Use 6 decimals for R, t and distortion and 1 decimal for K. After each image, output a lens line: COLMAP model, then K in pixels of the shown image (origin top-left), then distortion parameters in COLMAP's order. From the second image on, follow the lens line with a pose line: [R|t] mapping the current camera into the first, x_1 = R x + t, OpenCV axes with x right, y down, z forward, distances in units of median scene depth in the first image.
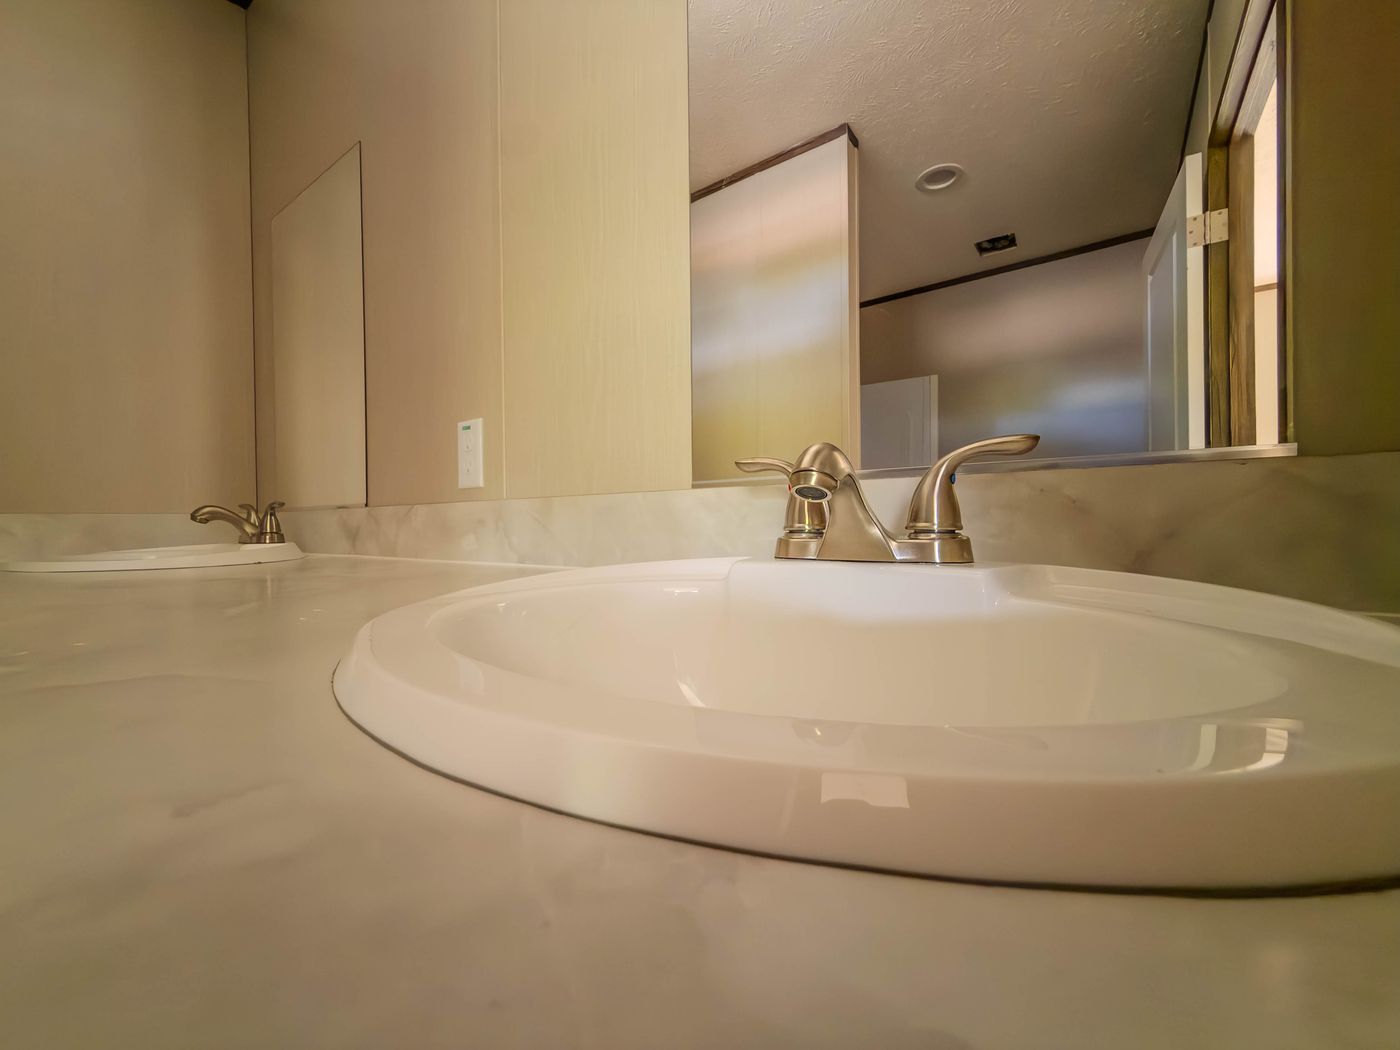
lens RADIAL K [[557.0, 0, 701.1], [0, 557.0, 527.7], [0, 0, 1]] dist [-0.000702, 0.000311]
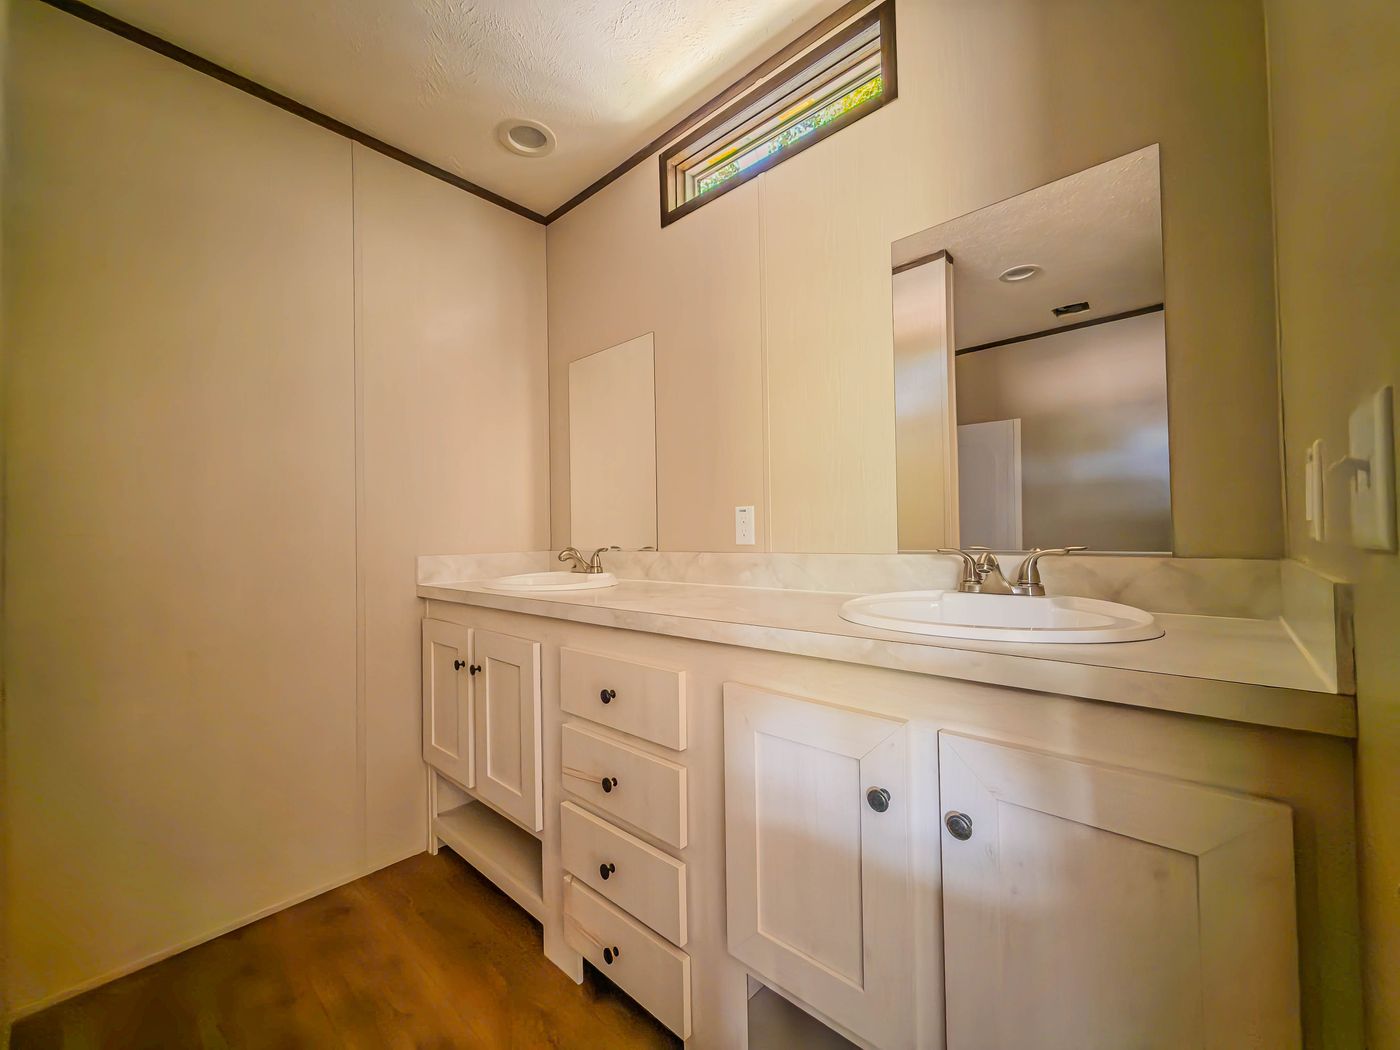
lens RADIAL K [[557.0, 0, 699.6], [0, 557.0, 523.4], [0, 0, 1]] dist [-0.000702, 0.000311]
pose [[0.992679, -0.008204, -0.120504, -0.349652], [0.004694, 0.999557, -0.029387, -0.089475], [0.120691, 0.028606, 0.992278, -0.783077]]
